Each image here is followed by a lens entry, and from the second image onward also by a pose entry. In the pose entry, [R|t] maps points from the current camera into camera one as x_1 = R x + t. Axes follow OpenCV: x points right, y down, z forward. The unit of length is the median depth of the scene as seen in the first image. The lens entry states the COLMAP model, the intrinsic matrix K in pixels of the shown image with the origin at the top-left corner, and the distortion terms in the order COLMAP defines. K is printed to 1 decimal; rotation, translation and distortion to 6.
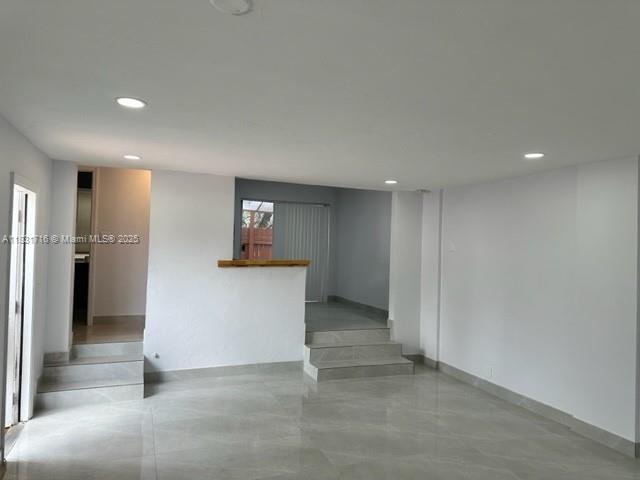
lens RADIAL K [[450.5, 0, 321.6], [0, 450.5, 220.1], [0, 0, 1]] dist [0.082960, -0.110313]
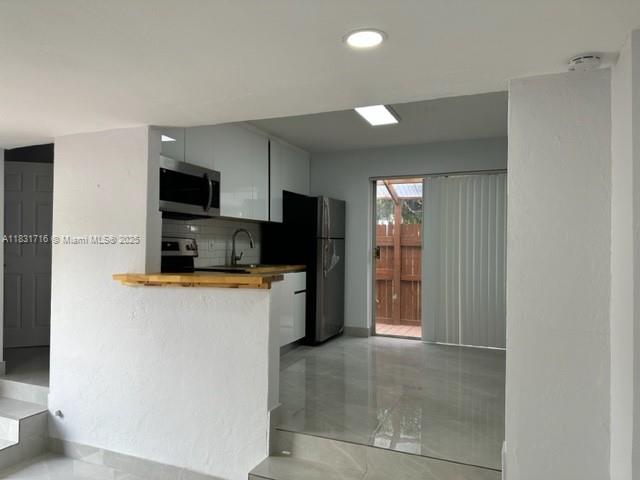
lens RADIAL K [[451.2, 0, 320.0], [0, 451.2, 240.0], [0, 0, 1]] dist [0.091964, -0.111085]
pose [[0.706846, -0.024684, -0.706936, 0.356965], [0.046461, 0.998853, 0.011578, 0.049679], [0.705840, -0.041029, 0.707183, 0.741856]]
